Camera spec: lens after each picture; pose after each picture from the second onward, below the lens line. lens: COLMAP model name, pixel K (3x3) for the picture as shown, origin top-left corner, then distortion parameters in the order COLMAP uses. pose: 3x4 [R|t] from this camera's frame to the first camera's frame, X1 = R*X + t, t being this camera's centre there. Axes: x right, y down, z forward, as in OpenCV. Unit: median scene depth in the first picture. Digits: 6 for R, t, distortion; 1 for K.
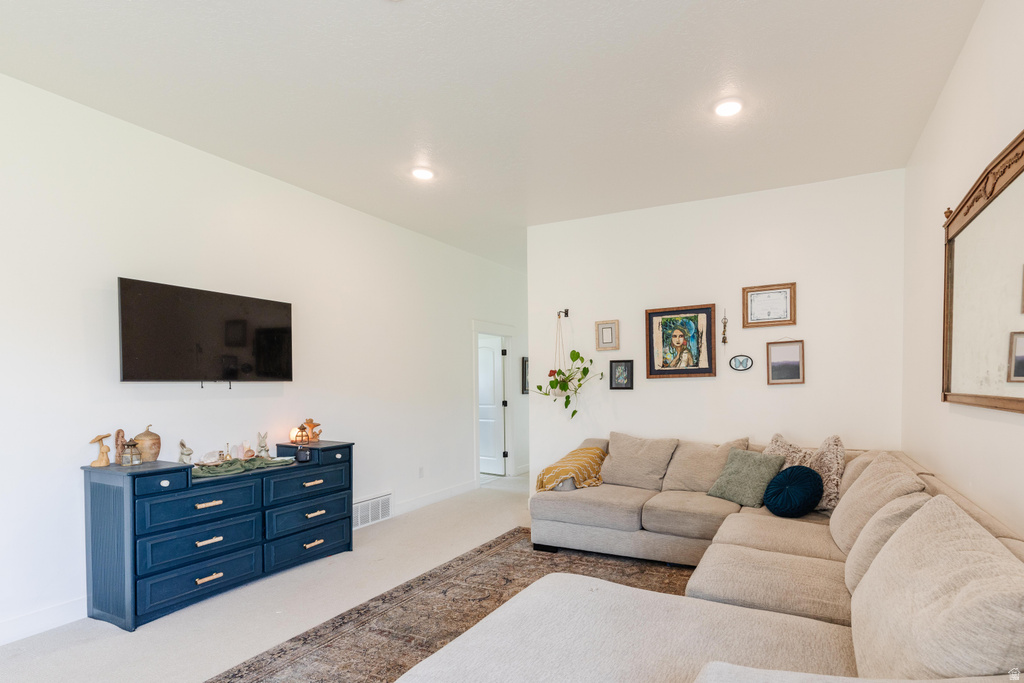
lens RADIAL K [[467.8, 0, 512.1], [0, 467.8, 382.8], [0, 0, 1]] dist [0.002669, 0.000084]
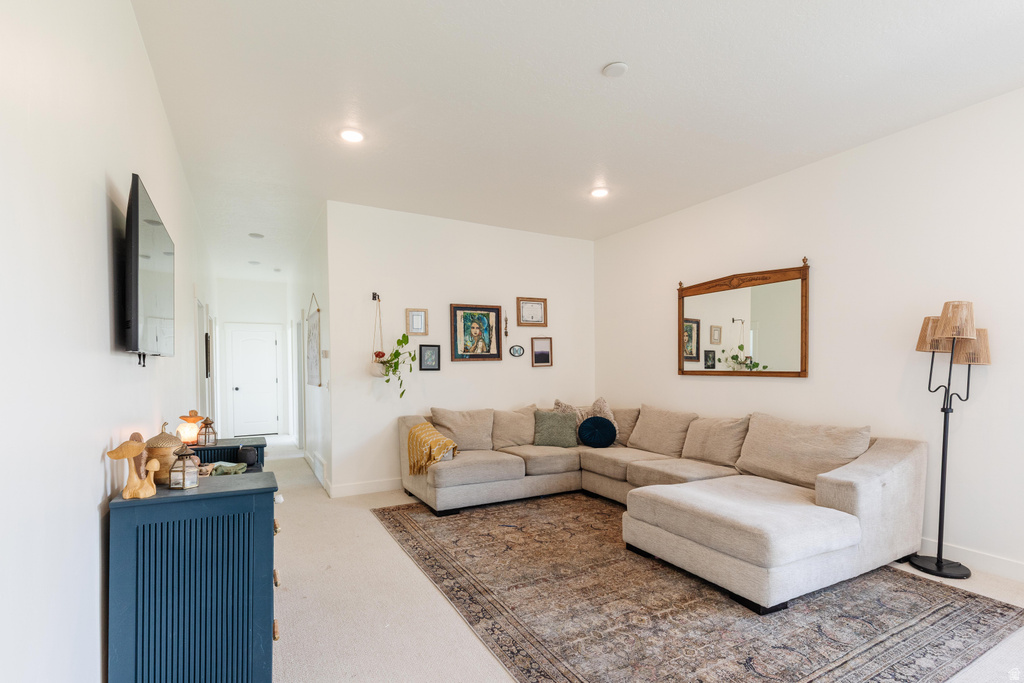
lens RADIAL K [[465.3, 0, 503.1], [0, 465.3, 353.2], [0, 0, 1]] dist [0.004232, 0.000130]
pose [[0.628451, 0.029188, 0.777301, -0.583027], [-0.005385, 0.999435, -0.033175, 0.009568], [-0.777830, 0.016664, 0.628253, 0.162352]]
